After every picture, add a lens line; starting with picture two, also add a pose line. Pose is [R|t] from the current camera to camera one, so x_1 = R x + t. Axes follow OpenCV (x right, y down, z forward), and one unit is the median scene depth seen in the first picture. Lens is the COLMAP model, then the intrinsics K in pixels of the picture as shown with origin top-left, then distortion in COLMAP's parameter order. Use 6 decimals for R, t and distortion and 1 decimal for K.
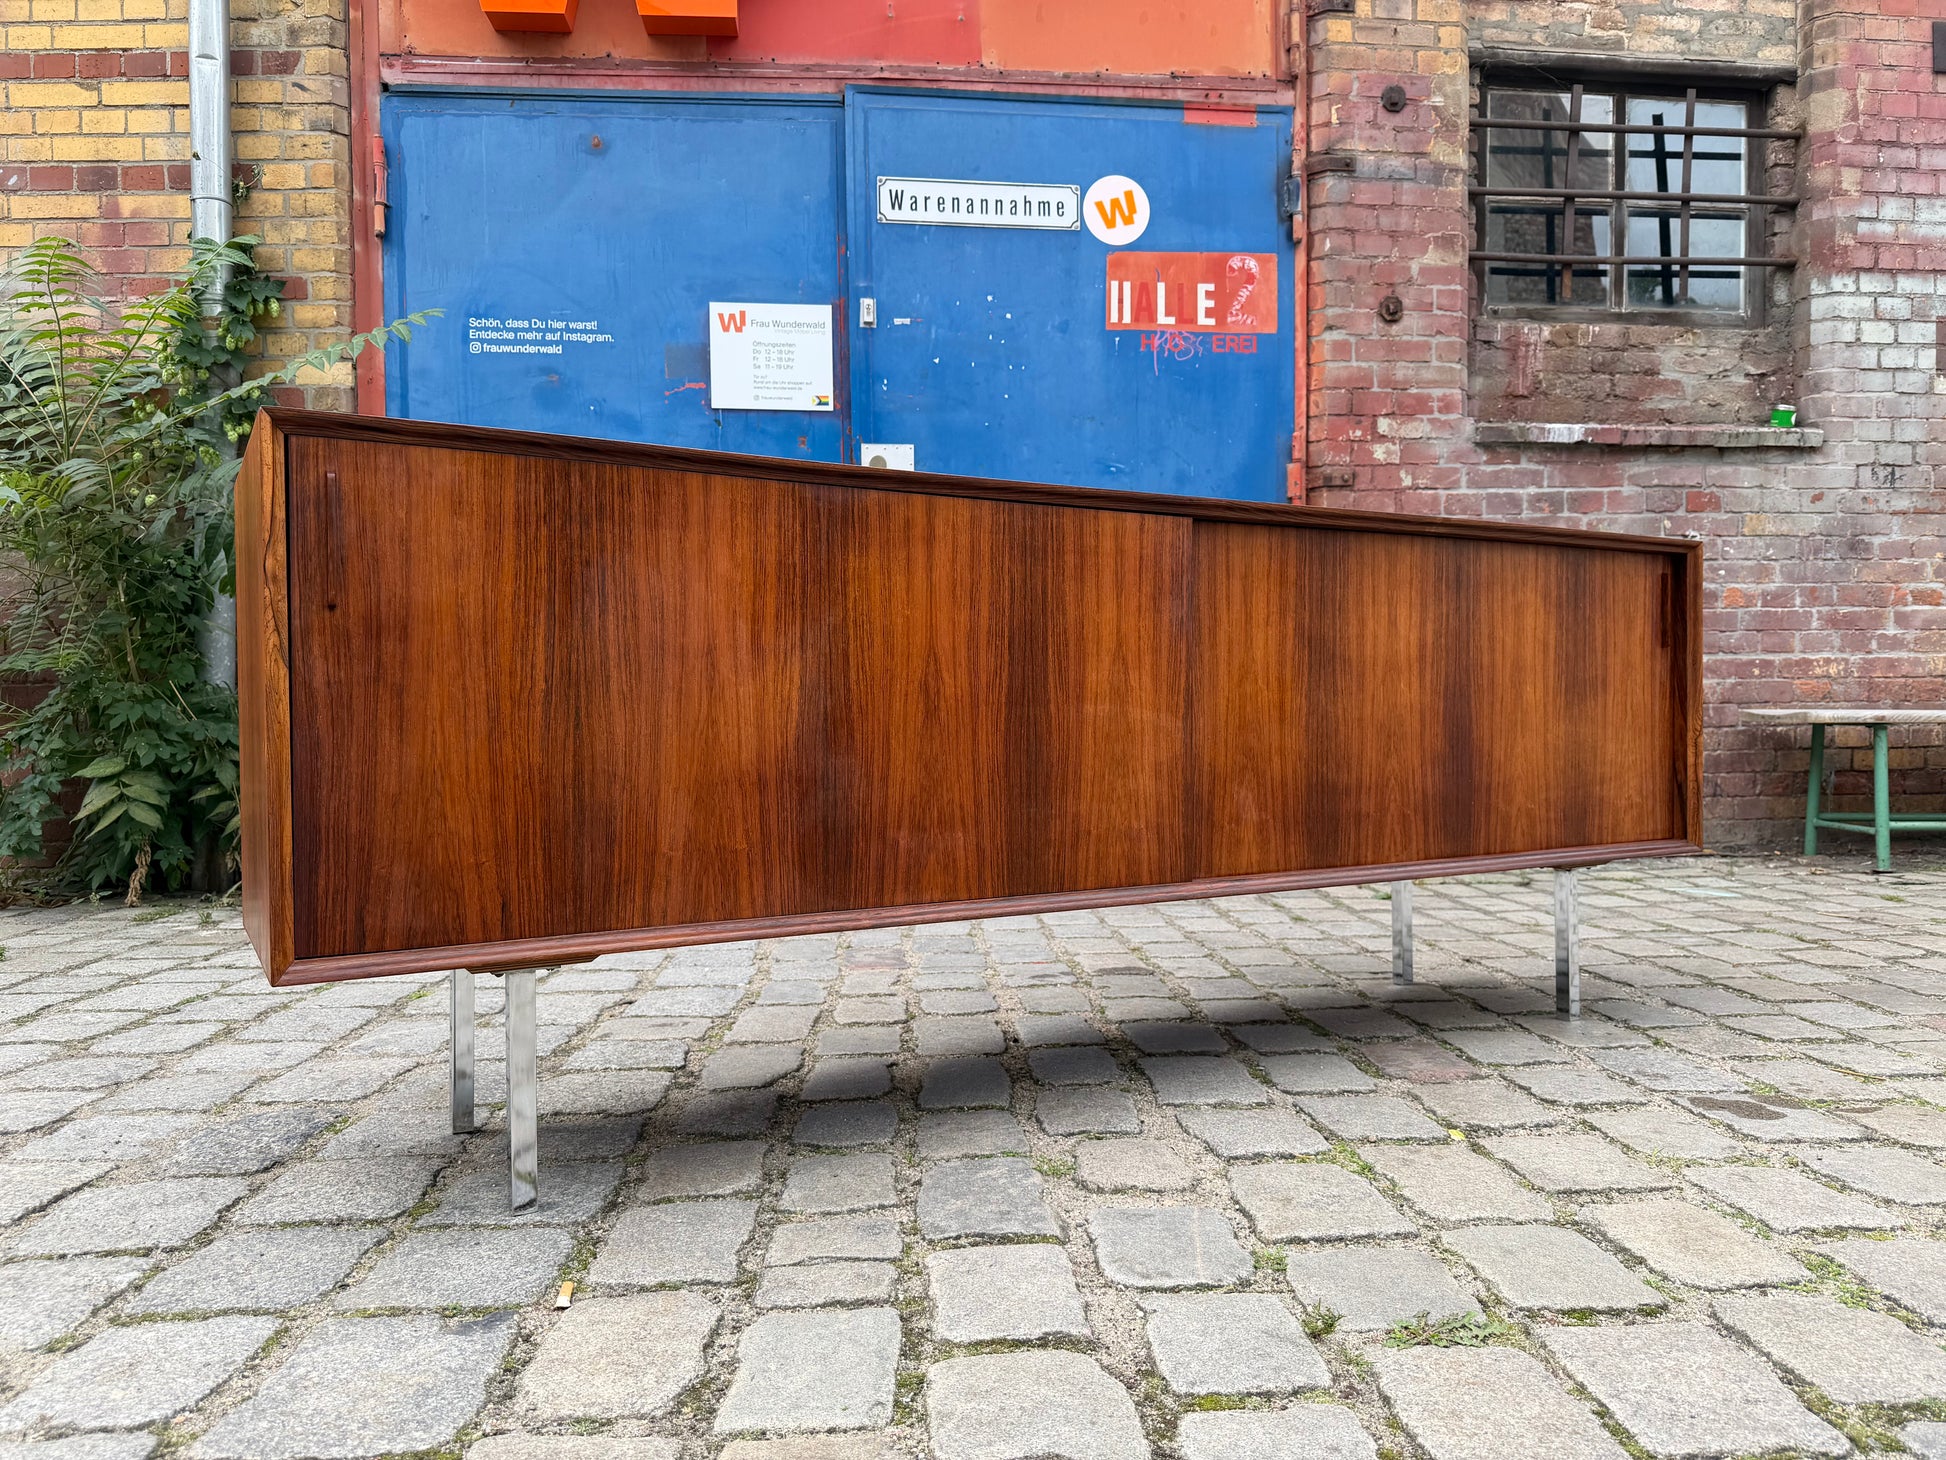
lens RADIAL K [[1405.9, 0, 972.7], [0, 1405.9, 754.5], [0, 0, 1]] dist [-0.010118, -0.004988]
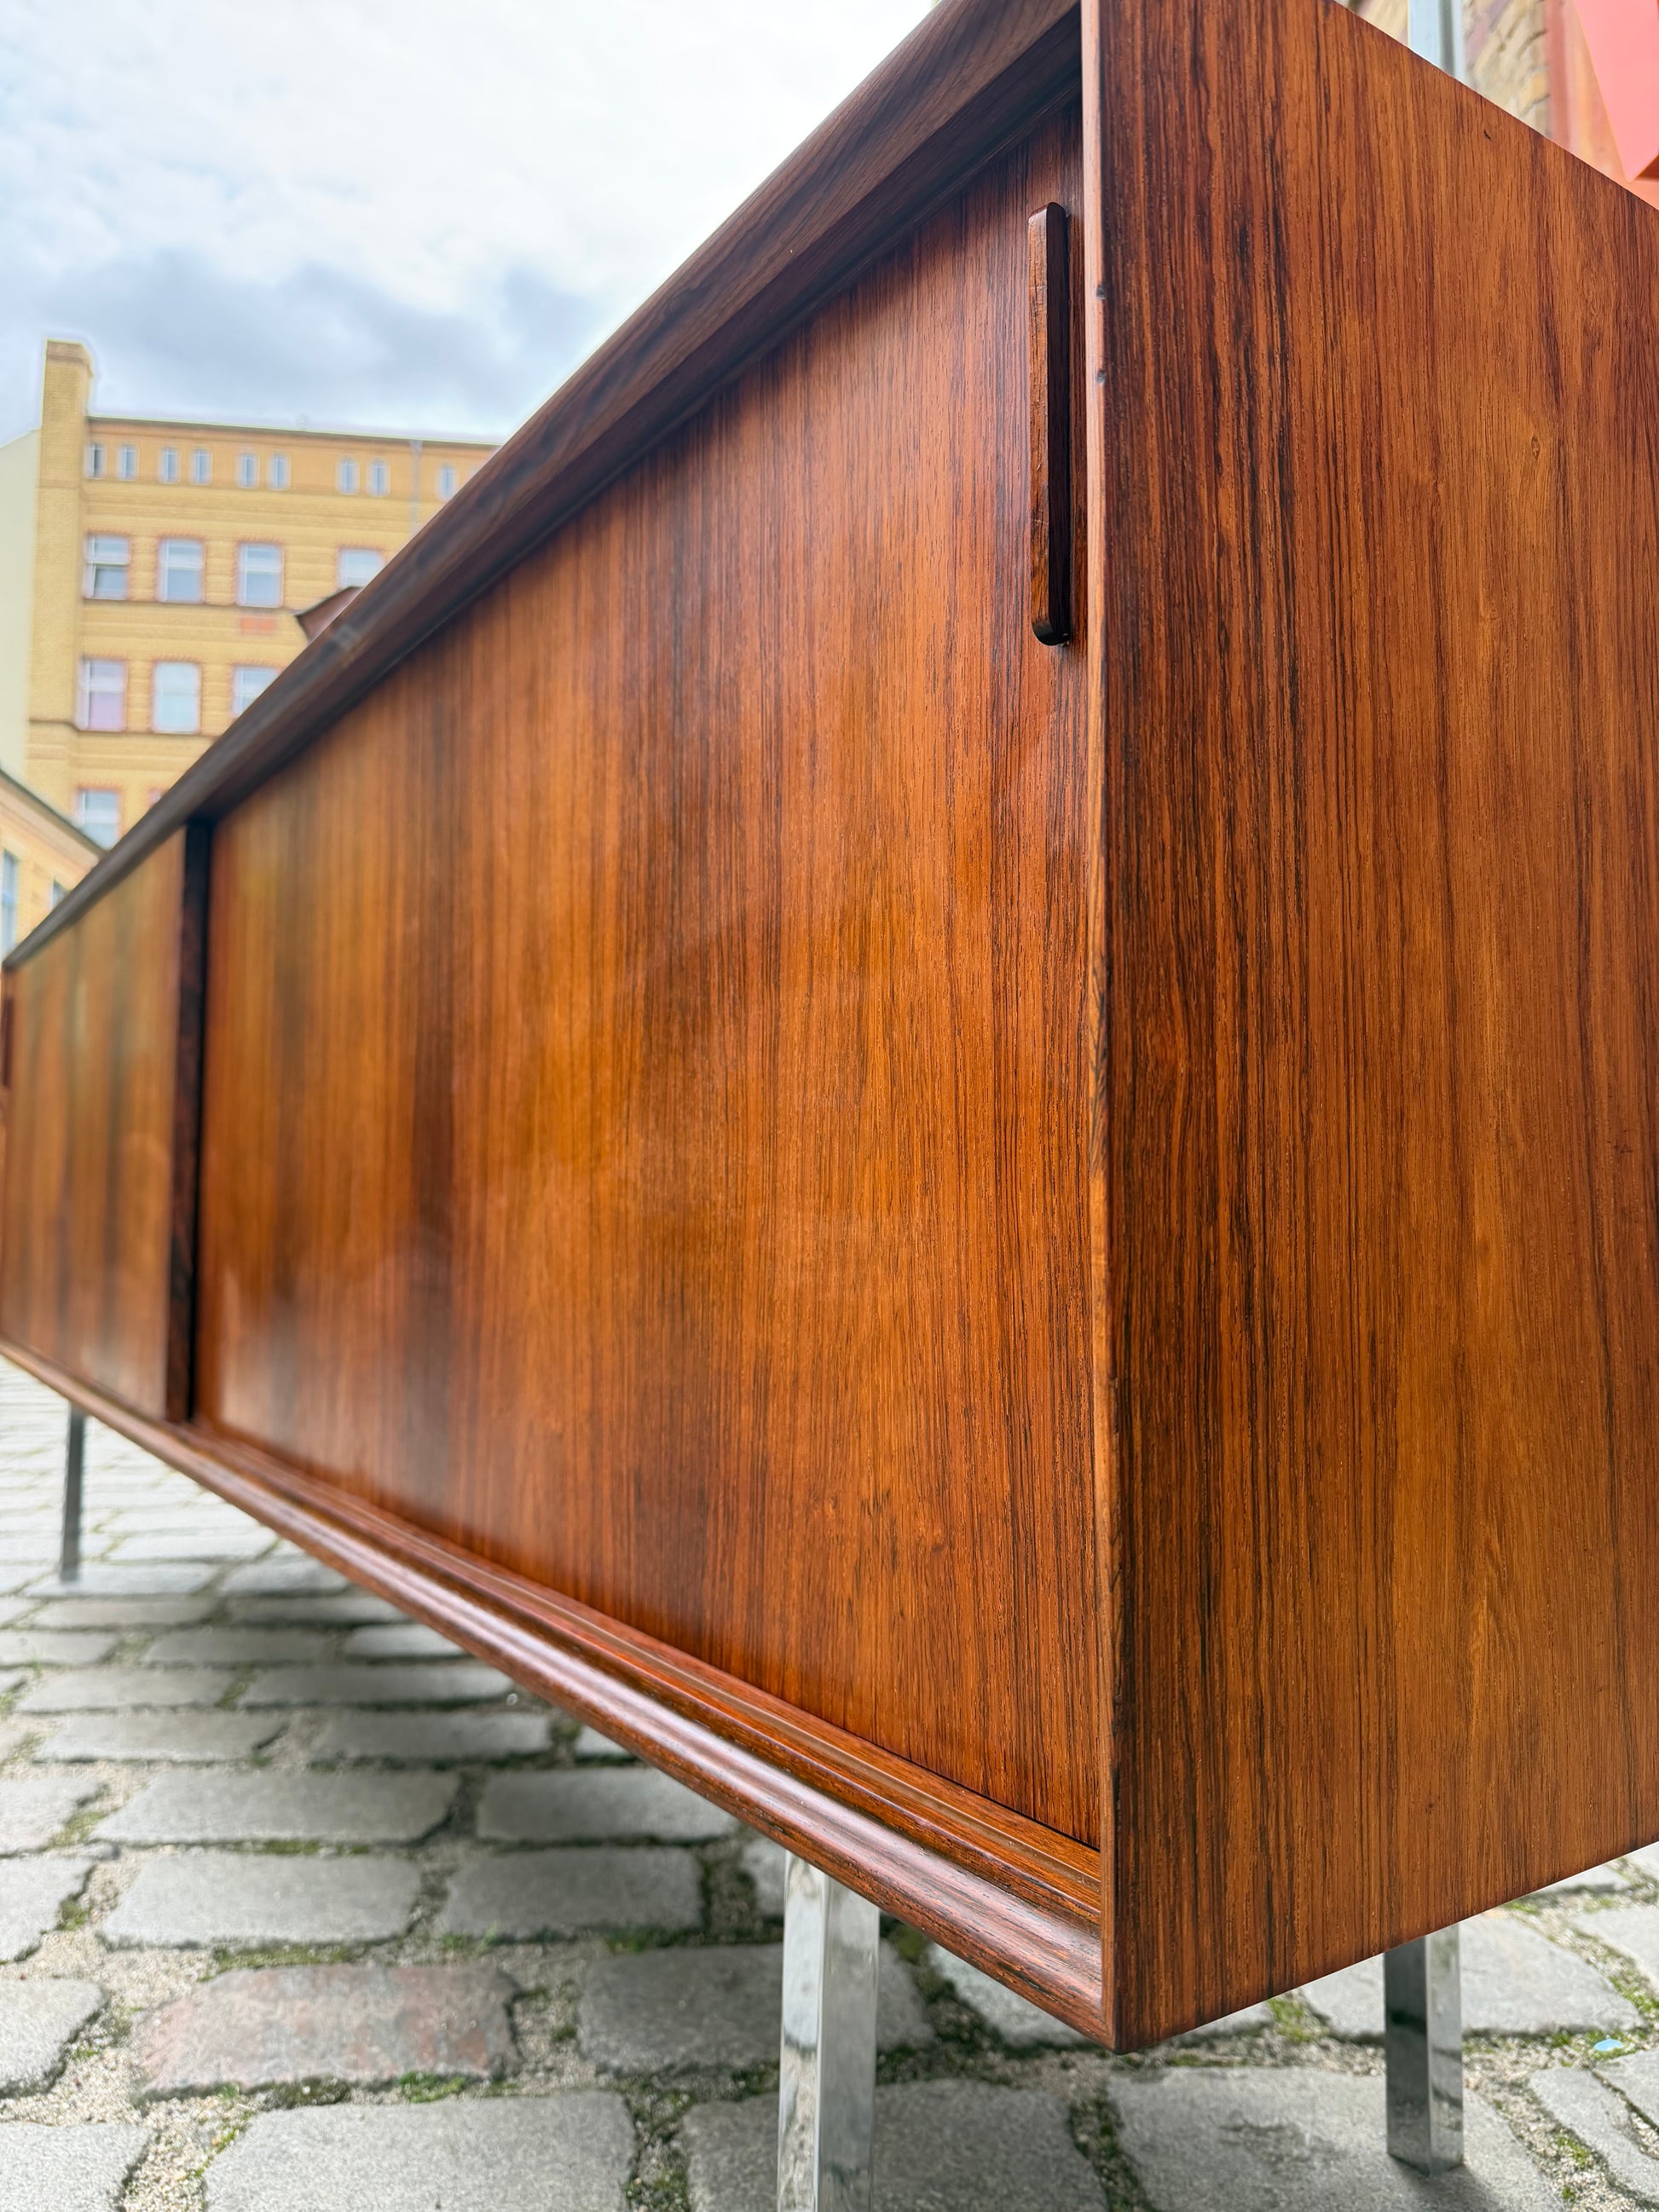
lens RADIAL K [[1594.4, 0, 833.8], [0, 1594.4, 1111.3], [0, 0, 1]] dist [0.003635, -0.022522]
pose [[0.066381, -0.057130, -0.996157, 0.364044], [-0.029553, 0.997809, -0.059194, -0.004707], [0.997357, 0.033369, 0.064547, 0.519648]]
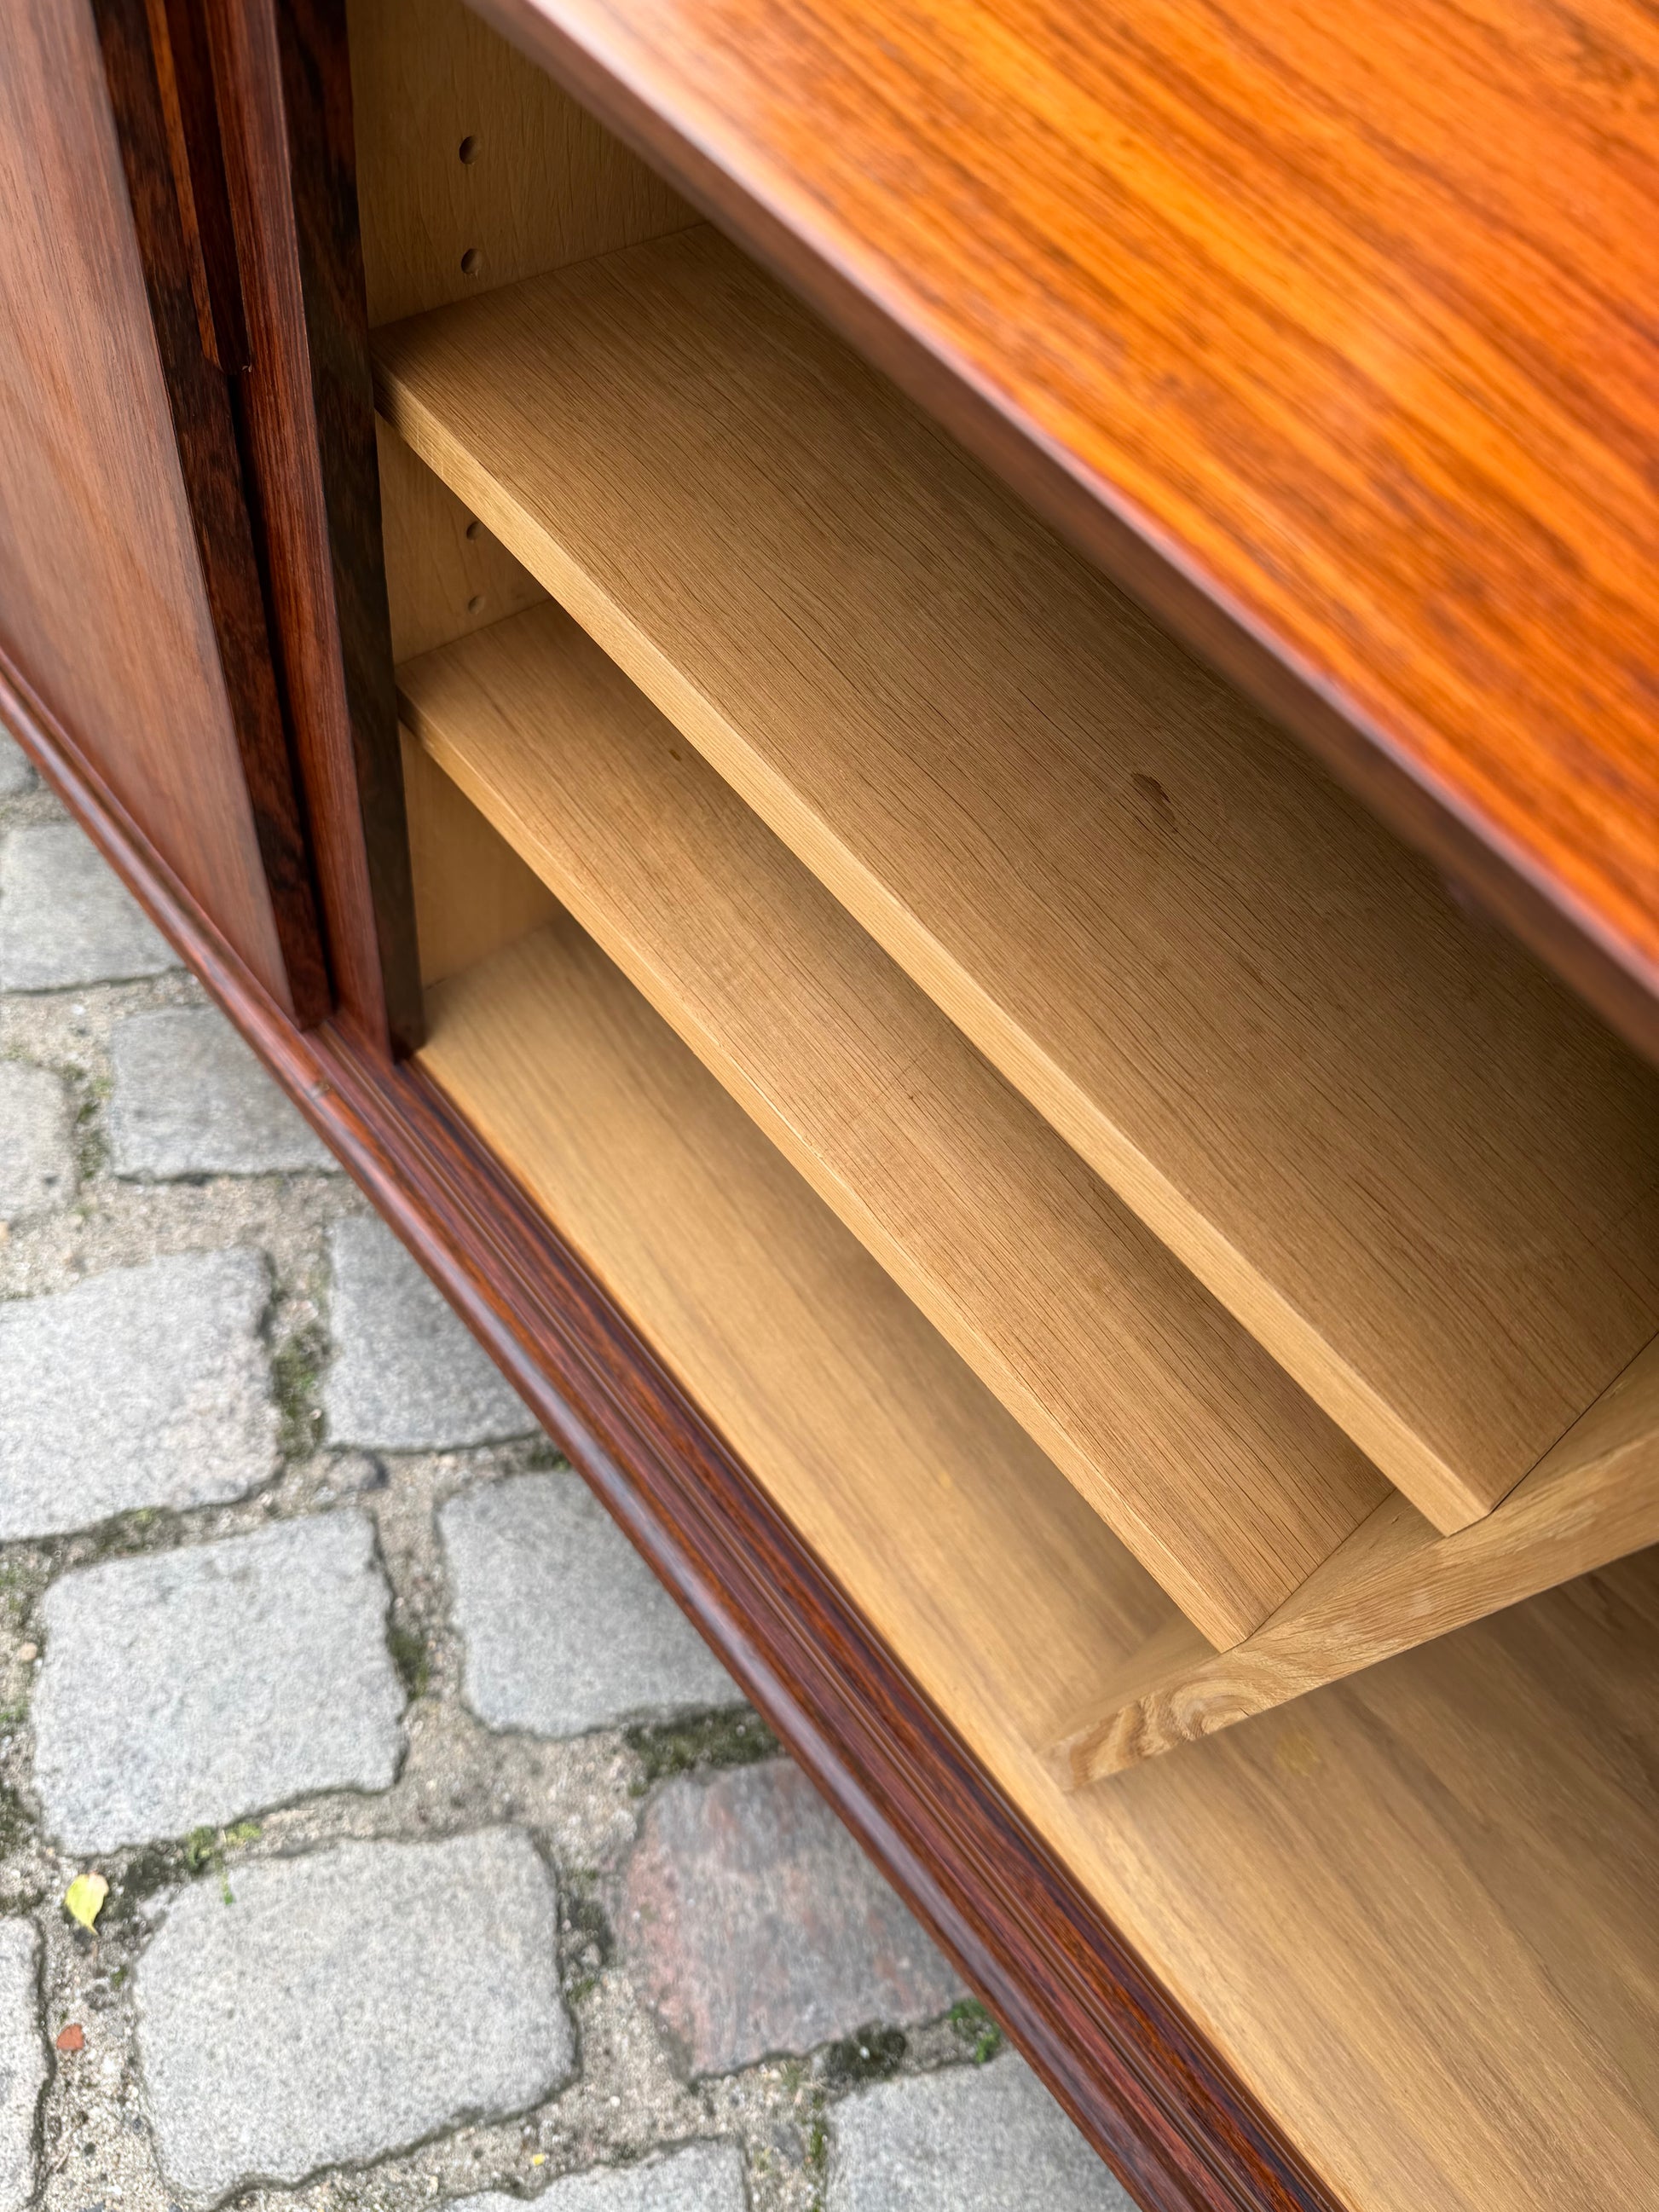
lens RADIAL K [[1620.9, 0, 841.9], [0, 1620.9, 1107.1], [0, 0, 1]] dist [-0.005798, -0.029707]
pose [[0.174684, 0.870539, -0.460051, 0.153819], [-0.195230, 0.488581, 0.850396, -0.105147], [0.965075, -0.058734, 0.255303, 0.429743]]
